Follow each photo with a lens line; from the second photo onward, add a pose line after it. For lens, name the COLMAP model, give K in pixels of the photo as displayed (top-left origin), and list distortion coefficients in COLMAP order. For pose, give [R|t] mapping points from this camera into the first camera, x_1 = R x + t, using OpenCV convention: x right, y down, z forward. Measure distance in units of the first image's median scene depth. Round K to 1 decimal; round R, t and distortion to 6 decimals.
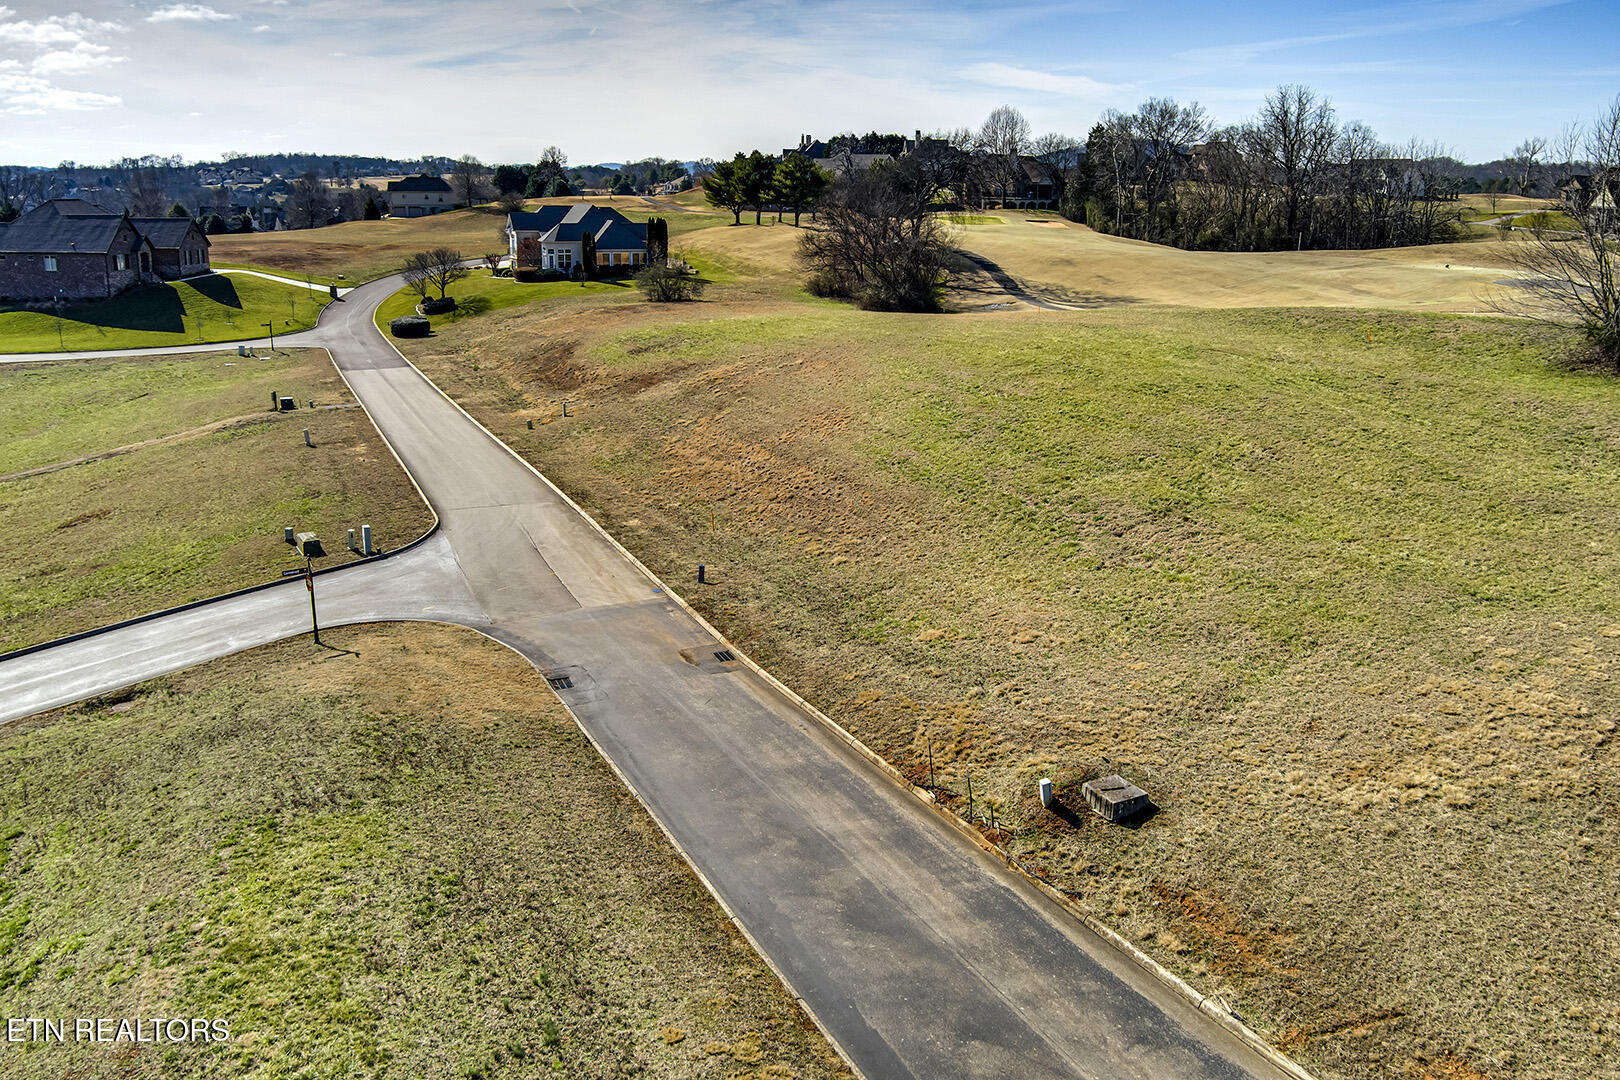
lens RADIAL K [[1333.4, 0, 802.1], [0, 1333.4, 539.2], [0, 0, 1]] dist [-0.072573, 0.002806]
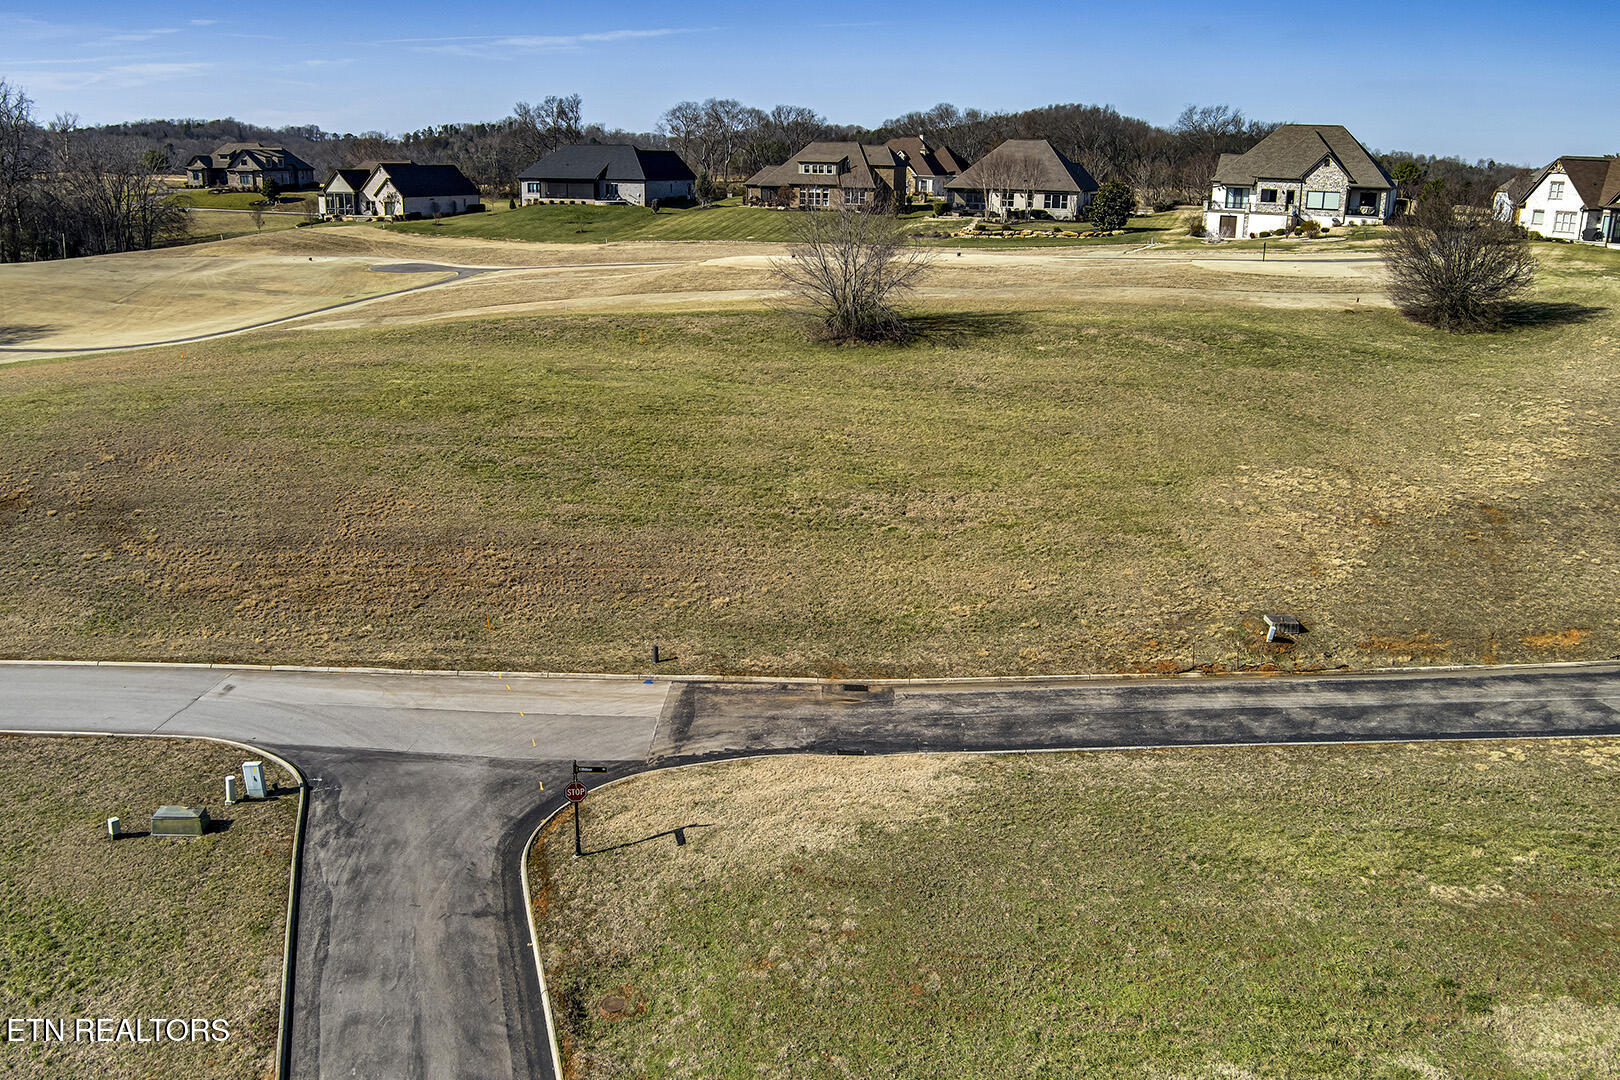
lens RADIAL K [[1311.2, 0, 799.9], [0, 1311.2, 540.7], [0, 0, 1]] dist [-0.082490, 0.034352]
pose [[0.434763, -0.257603, 0.862915, -0.356392], [0.223581, 0.959089, 0.173667, -0.085185], [-0.872349, 0.117428, 0.474571, 0.161004]]
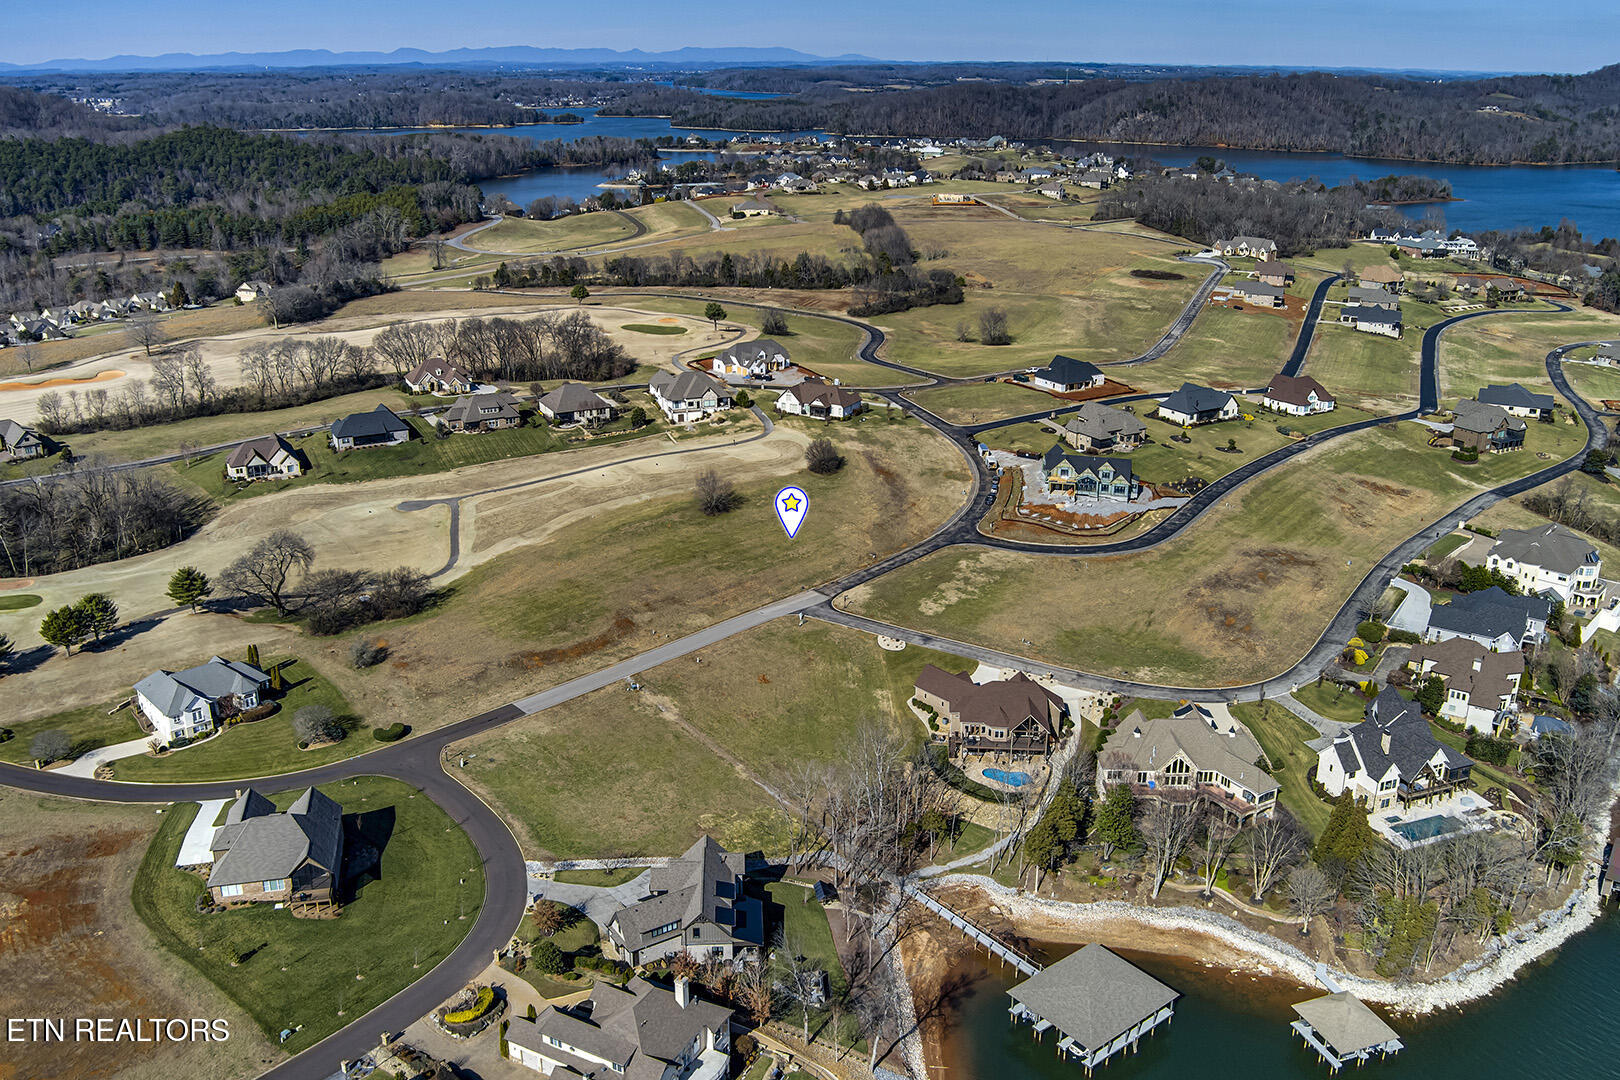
lens RADIAL K [[1387.4, 0, 825.3], [0, 1387.4, 572.0], [0, 0, 1]] dist [-0.074259, 0.019916]
pose [[-0.373656, -0.342474, 0.862028, -2.250162], [0.230379, 0.865958, 0.443895, -1.145374], [-0.898503, 0.364457, -0.244671, 0.980516]]
